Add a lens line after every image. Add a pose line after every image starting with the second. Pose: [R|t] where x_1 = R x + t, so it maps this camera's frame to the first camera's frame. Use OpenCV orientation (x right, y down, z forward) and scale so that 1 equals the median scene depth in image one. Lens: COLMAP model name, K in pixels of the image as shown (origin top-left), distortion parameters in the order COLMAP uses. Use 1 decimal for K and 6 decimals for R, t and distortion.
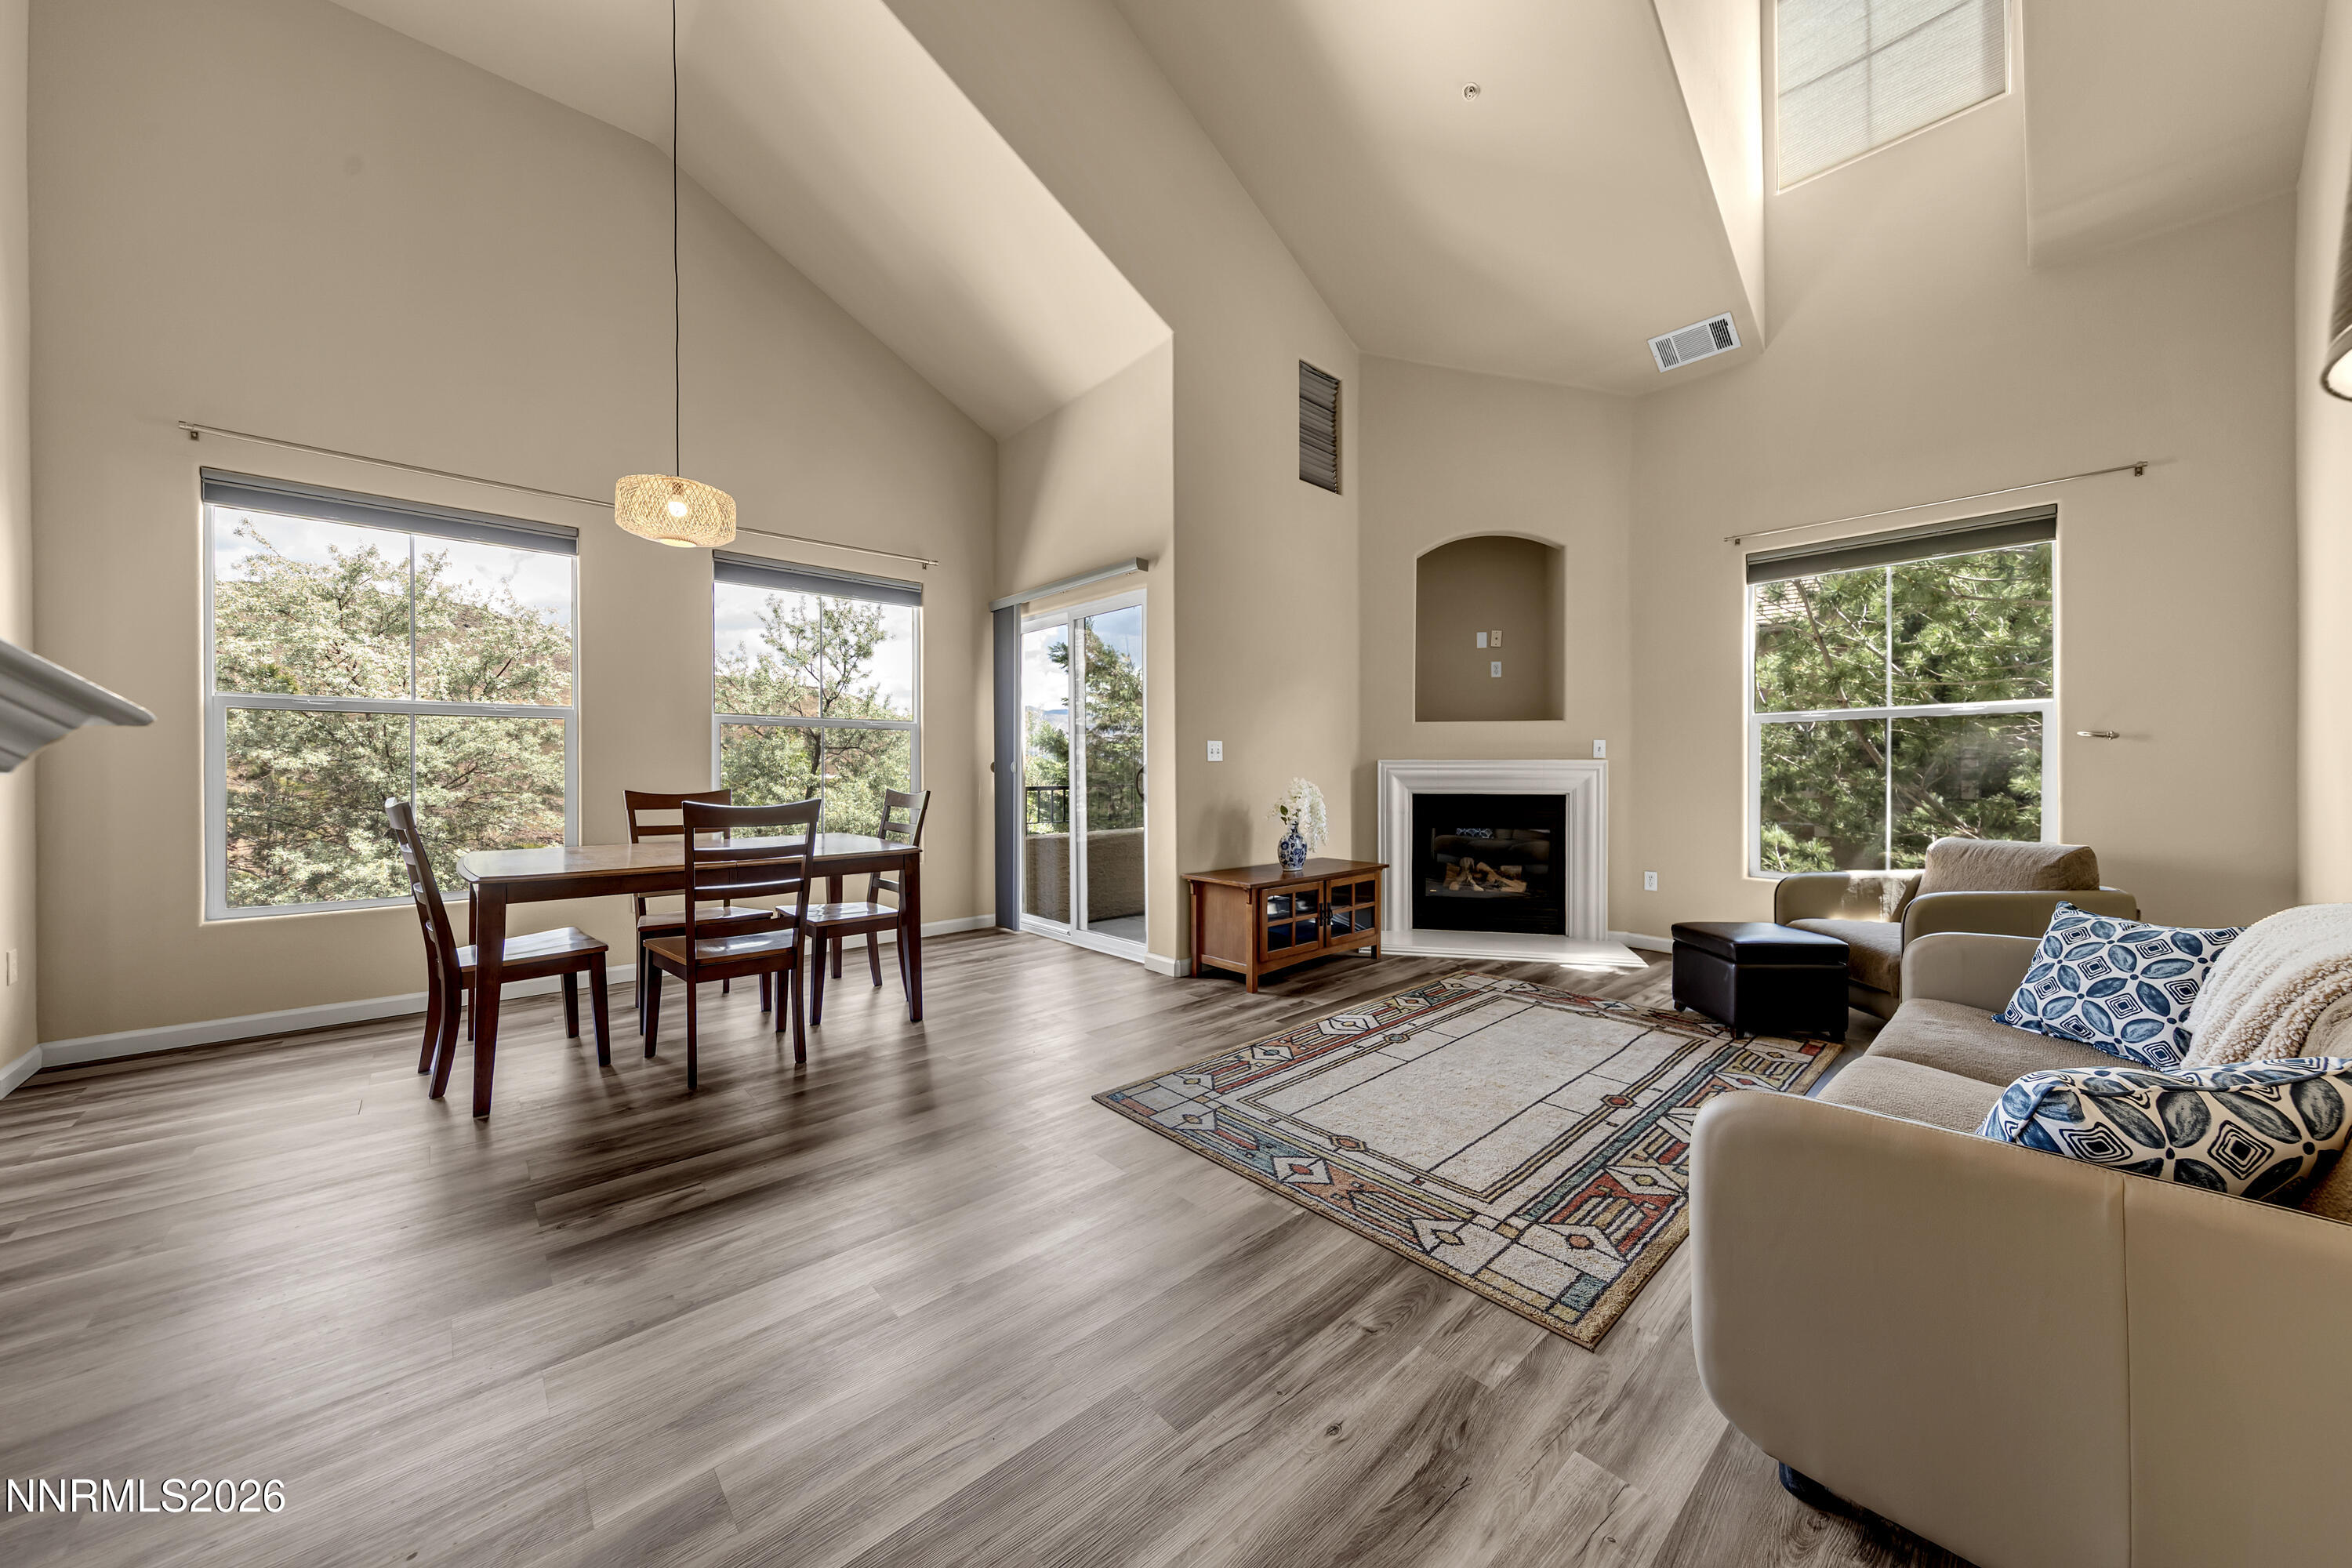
lens RADIAL K [[824.2, 0, 1194.6], [0, 824.2, 776.2], [0, 0, 1]] dist [0.003053, 0.000145]
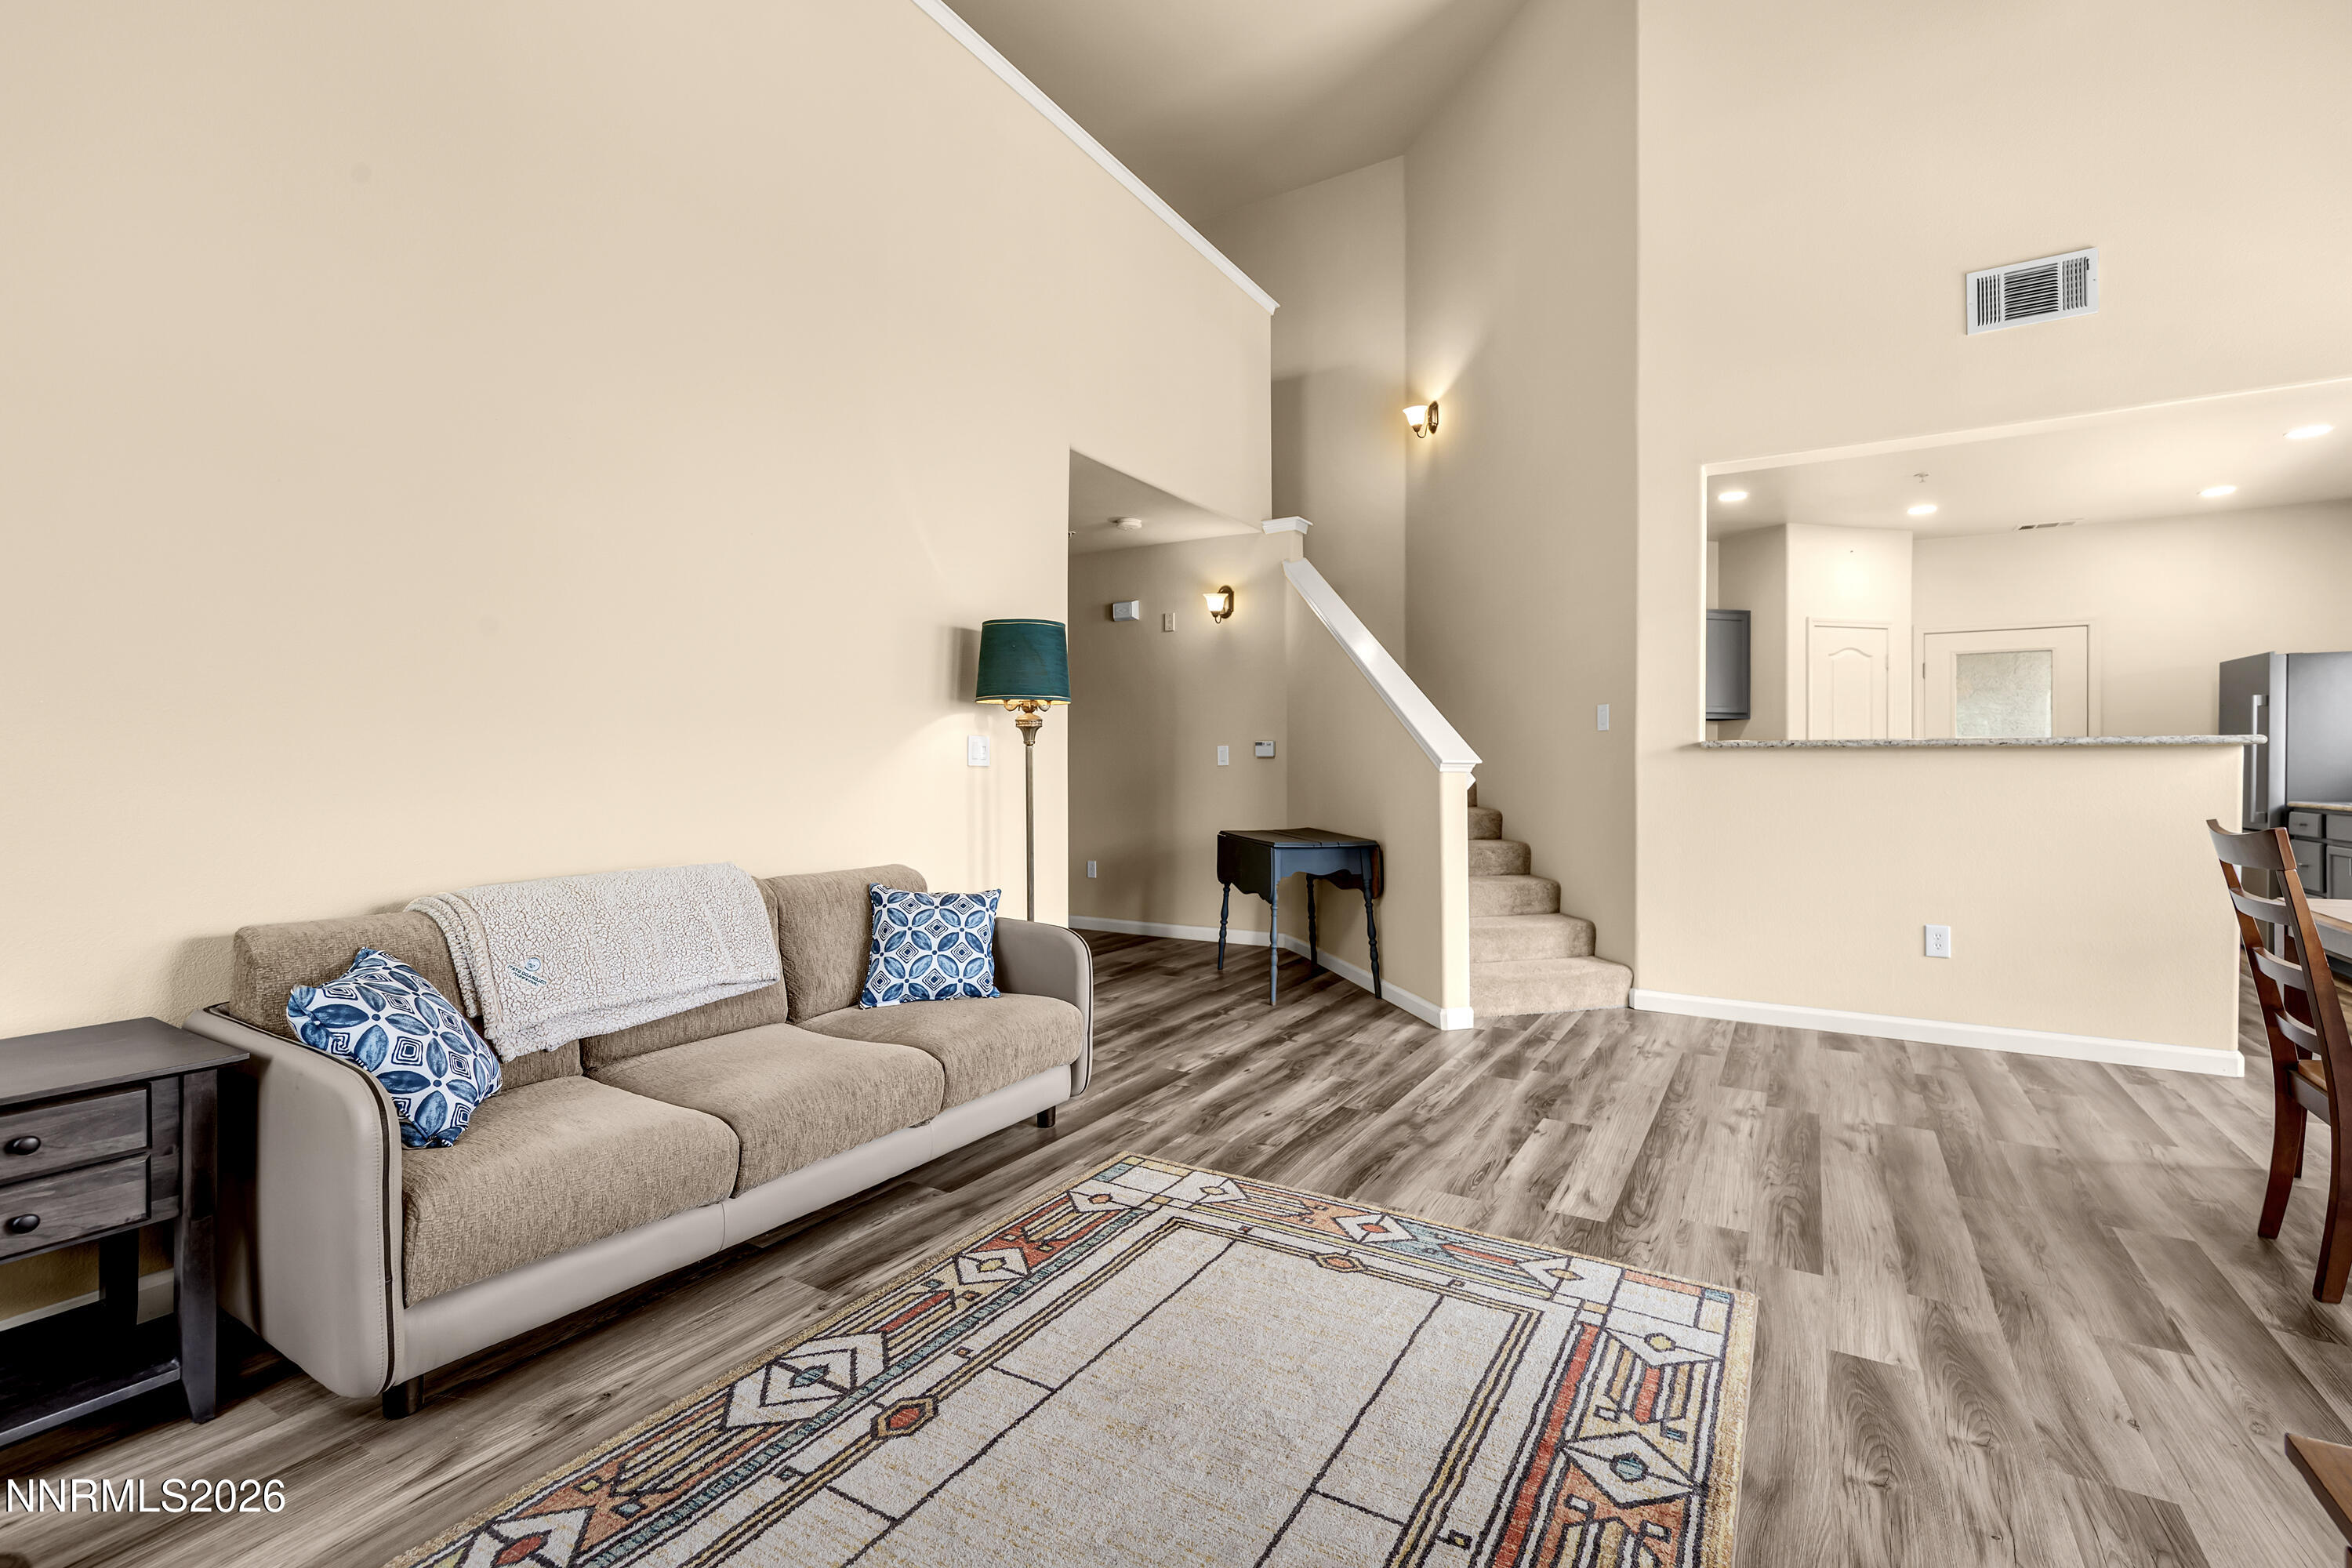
lens RADIAL K [[1033.8, 0, 1175.4], [0, 1033.8, 771.2], [0, 0, 1]] dist [0.001388, 0.000166]
pose [[-0.963695, 0.001412, -0.267002, 0.438874], [-0.001986, 0.999920, 0.012453, -0.017596], [0.266998, 0.012531, -0.963615, 1.400981]]
